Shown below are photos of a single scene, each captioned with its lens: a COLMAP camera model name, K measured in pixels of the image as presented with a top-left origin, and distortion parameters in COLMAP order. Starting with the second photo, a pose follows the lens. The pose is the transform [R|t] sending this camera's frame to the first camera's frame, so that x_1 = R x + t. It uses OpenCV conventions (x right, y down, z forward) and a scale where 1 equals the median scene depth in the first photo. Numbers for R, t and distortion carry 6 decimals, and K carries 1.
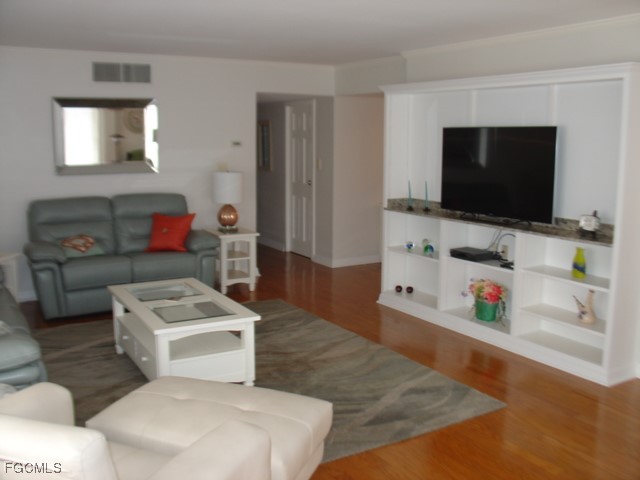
lens RADIAL K [[650.8, 0, 318.7], [0, 650.8, 240.7], [0, 0, 1]] dist [-0.079750, 0.000000]
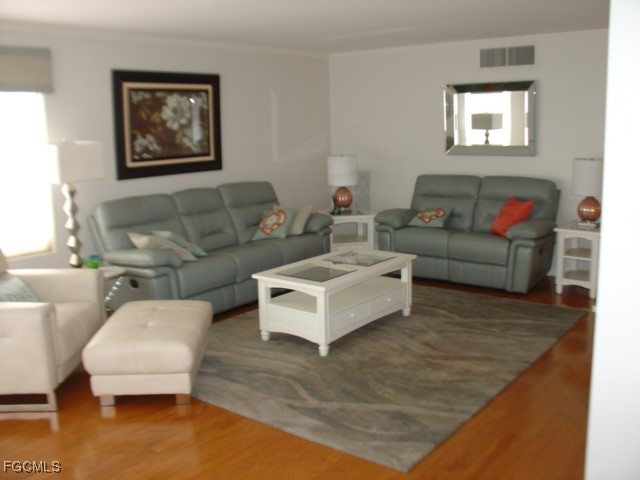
lens RADIAL K [[650.8, 0, 314.8], [0, 650.8, 237.6], [0, 0, 1]] dist [-0.079750, 0.000000]
pose [[0.380499, 0.152100, -0.912188, 0.808799], [-0.117043, 0.986370, 0.115648, -0.088168], [0.917345, 0.062762, 0.393115, 0.495108]]
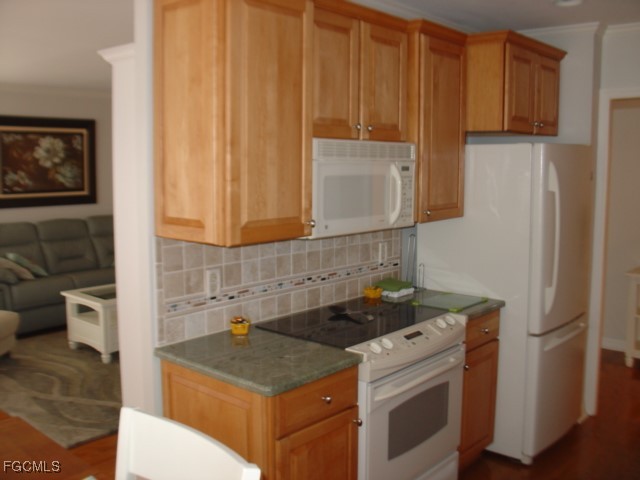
lens RADIAL K [[650.8, 0, 323.8], [0, 650.8, 241.3], [0, 0, 1]] dist [-0.079750, 0.000000]
pose [[0.329182, 0.115258, -0.937206, 1.041688], [-0.147730, 0.986587, 0.069442, -0.134141], [0.932639, 0.115594, 0.341794, 0.768848]]
